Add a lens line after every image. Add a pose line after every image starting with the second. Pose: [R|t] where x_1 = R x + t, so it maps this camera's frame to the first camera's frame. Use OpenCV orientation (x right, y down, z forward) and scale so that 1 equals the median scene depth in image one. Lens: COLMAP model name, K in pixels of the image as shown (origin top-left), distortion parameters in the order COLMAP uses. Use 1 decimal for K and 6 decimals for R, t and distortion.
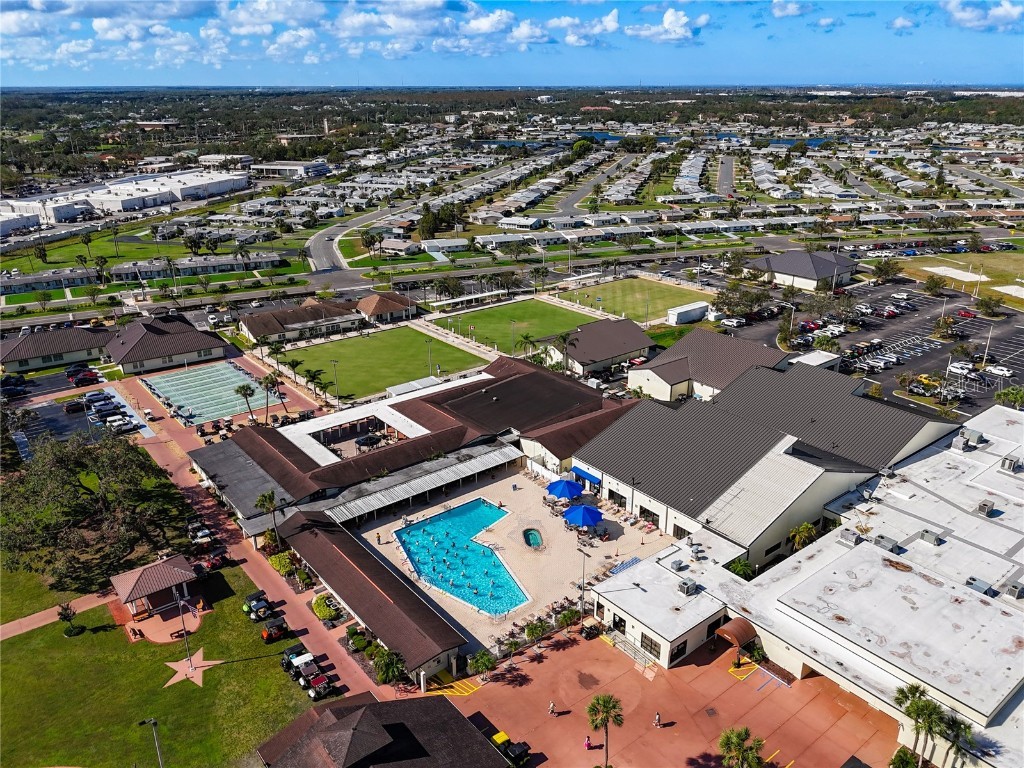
lens RADIAL K [[766.9, 0, 512.0], [0, 766.9, 384.0], [0, 0, 1]] dist [0.047833, -0.050925]
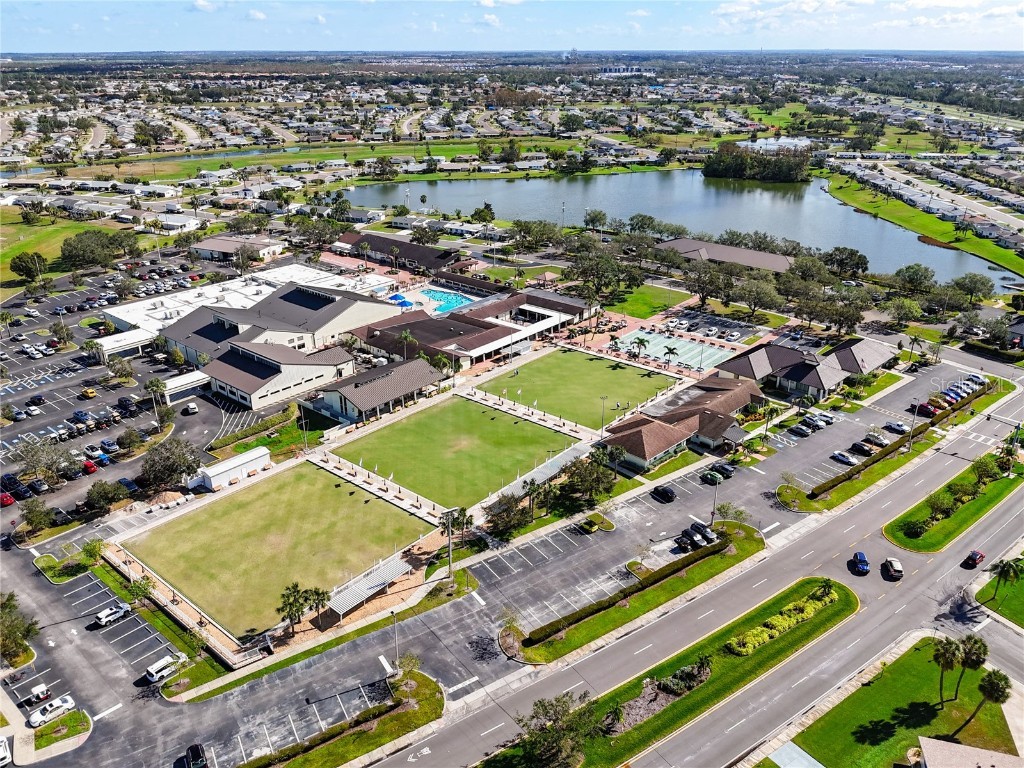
lens RADIAL K [[779.1, 0, 514.5], [0, 779.1, 383.9], [0, 0, 1]] dist [0.028531, -0.050504]
pose [[-0.980277, 0.082833, -0.179430, 0.128012], [-0.066844, 0.715443, 0.695467, -0.896721], [0.185979, 0.693744, -0.695795, 1.983801]]
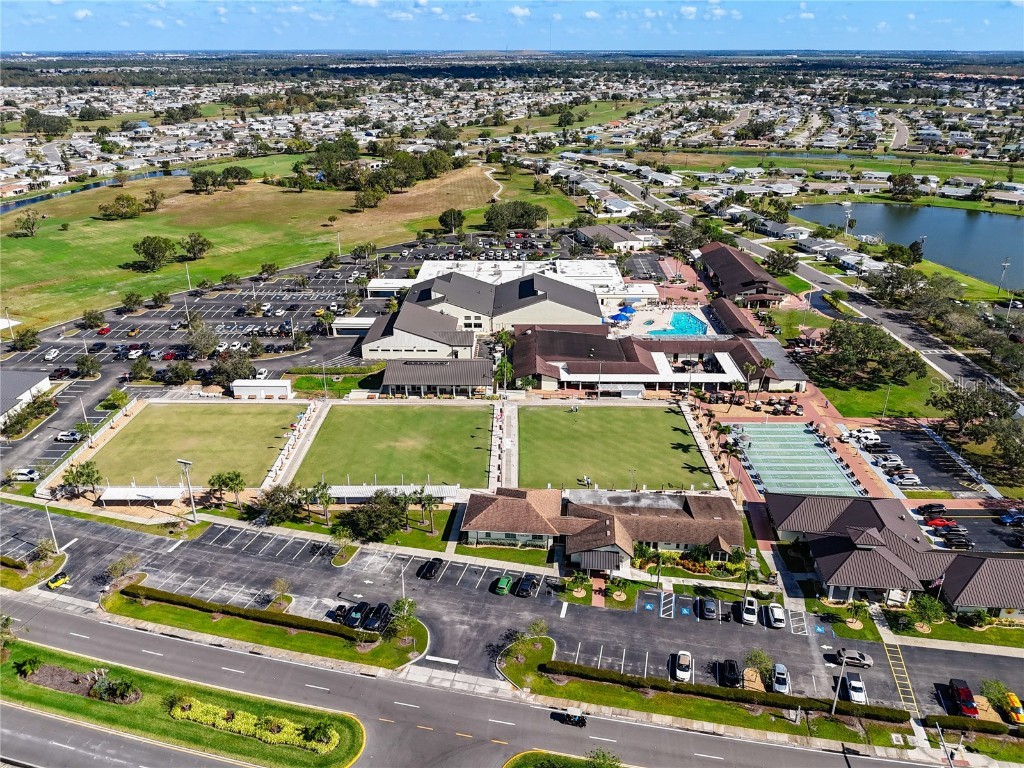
lens RADIAL K [[779.1, 0, 514.5], [0, 779.1, 383.9], [0, 0, 1]] dist [0.028531, -0.050504]
pose [[-0.776600, -0.245482, 0.580199, -0.689686], [0.231624, 0.745199, 0.625323, -0.785178], [-0.585870, 0.620014, -0.521862, 1.708264]]
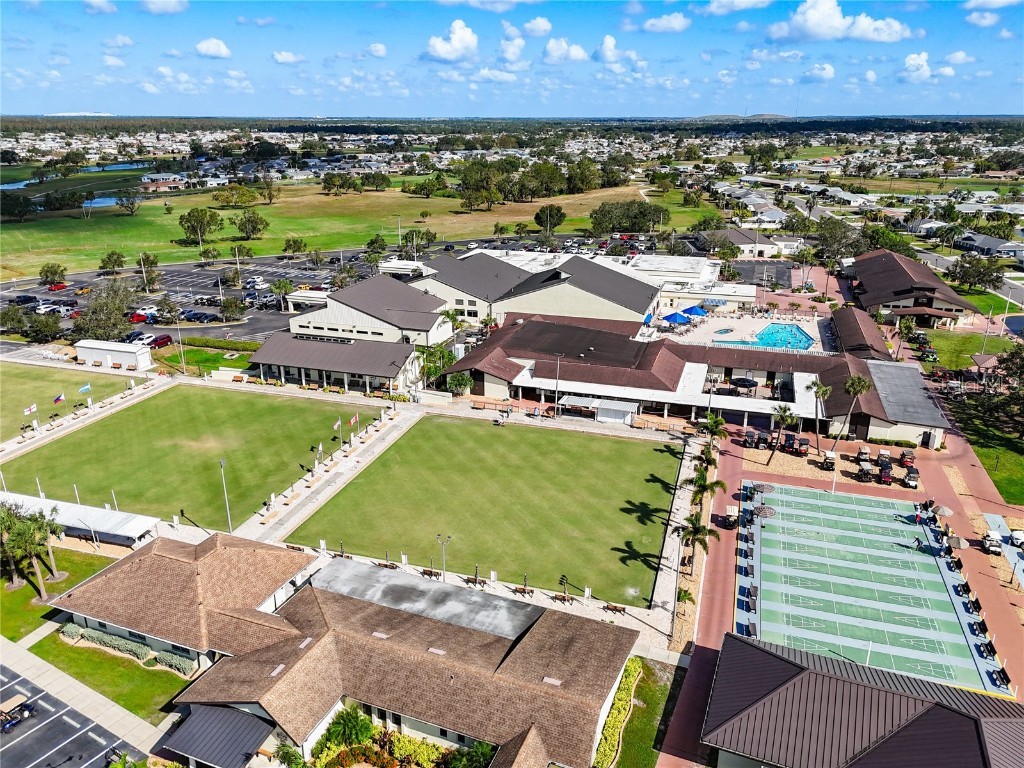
lens RADIAL K [[769.0, 0, 514.5], [0, 769.0, 356.1], [0, 0, 1]] dist [0.045539, -0.032634]
pose [[-0.560508, -0.242846, 0.791742, -0.636088], [0.301656, 0.830489, 0.468286, -0.391348], [-0.771255, 0.501312, -0.392240, 1.311152]]
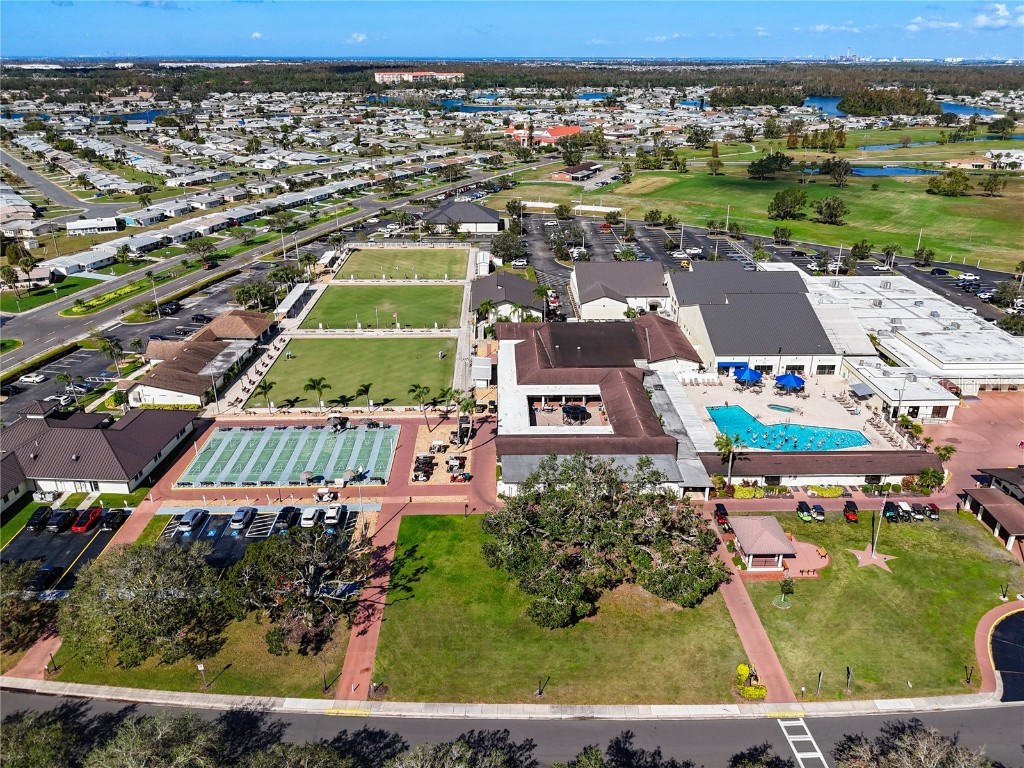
lens RADIAL K [[766.7, 0, 514.6], [0, 766.7, 386.0], [0, 0, 1]] dist [0.032271, -0.056401]
pose [[0.601070, -0.310846, 0.736268, -0.825666], [0.285085, 0.944048, 0.165833, -0.125913], [-0.746620, 0.110222, 0.656056, 0.325797]]
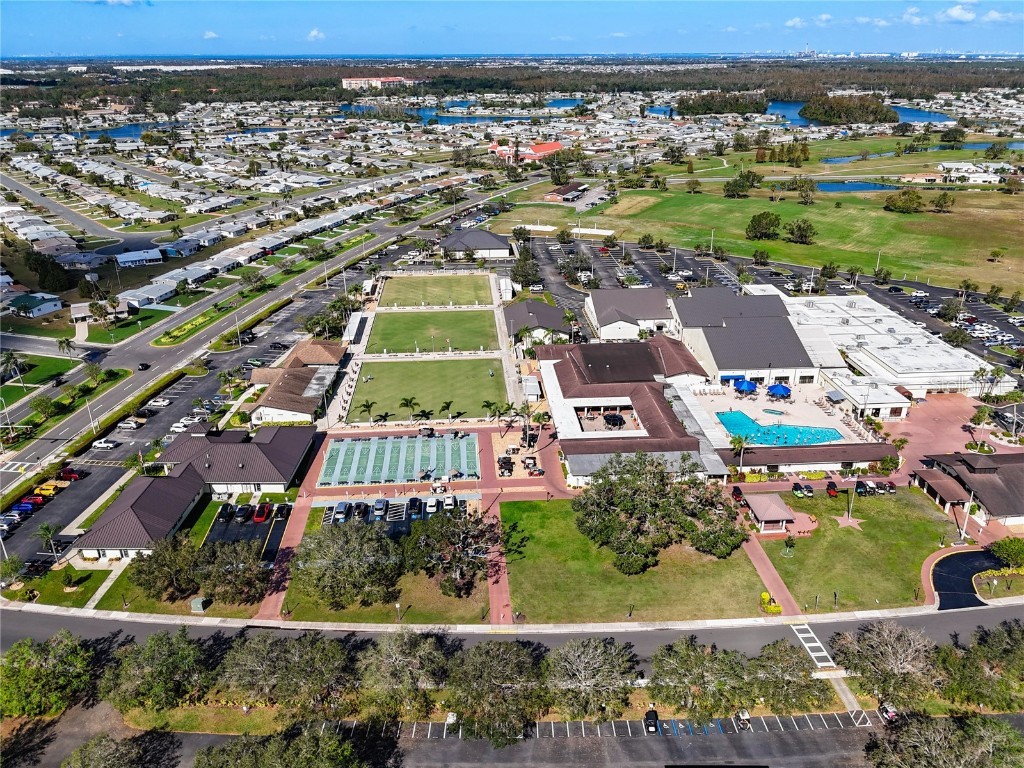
lens RADIAL K [[779.1, 0, 514.5], [0, 779.1, 383.9], [0, 0, 1]] dist [0.028531, -0.050504]
pose [[0.561801, -0.321836, 0.762103, -1.066997], [0.300528, 0.937685, 0.174444, -0.219263], [-0.770754, 0.131030, 0.623513, 0.255425]]
